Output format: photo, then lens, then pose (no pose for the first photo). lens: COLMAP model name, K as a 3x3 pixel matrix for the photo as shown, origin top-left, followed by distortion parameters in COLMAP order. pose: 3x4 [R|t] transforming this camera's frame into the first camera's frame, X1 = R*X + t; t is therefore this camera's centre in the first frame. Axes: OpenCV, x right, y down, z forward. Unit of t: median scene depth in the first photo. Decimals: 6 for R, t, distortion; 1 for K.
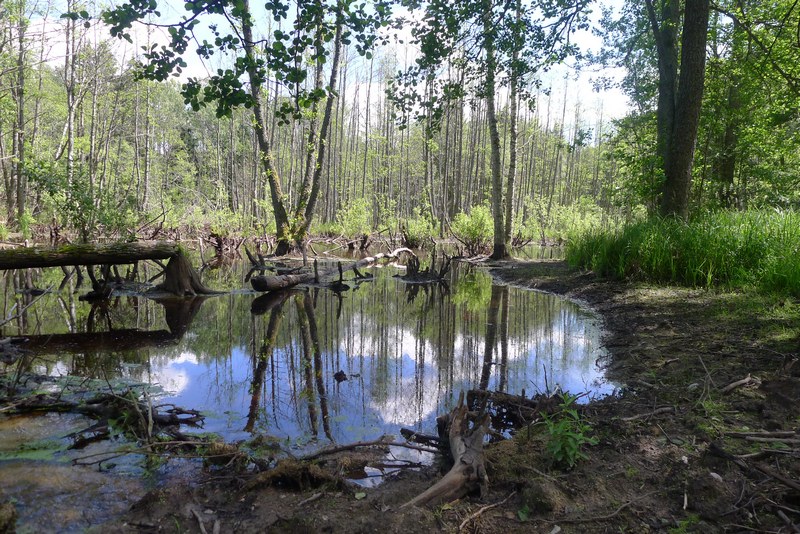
lens RADIAL K [[560.7, 0, 401.8], [0, 560.7, 260.1], [0, 0, 1]] dist [-0.011367, -0.000826]
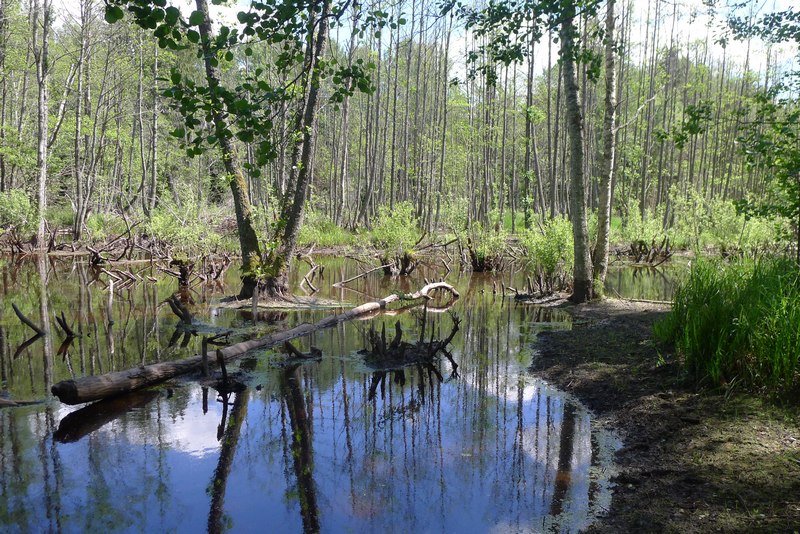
lens RADIAL K [[750.2, 0, 402.8], [0, 750.2, 275.1], [0, 0, 1]] dist [-0.003347, 0.000000]
pose [[0.985699, 0.005038, -0.168437, 0.119929], [-0.002205, 0.999853, 0.017003, -0.049594], [0.168498, -0.016389, 0.985566, 0.120491]]
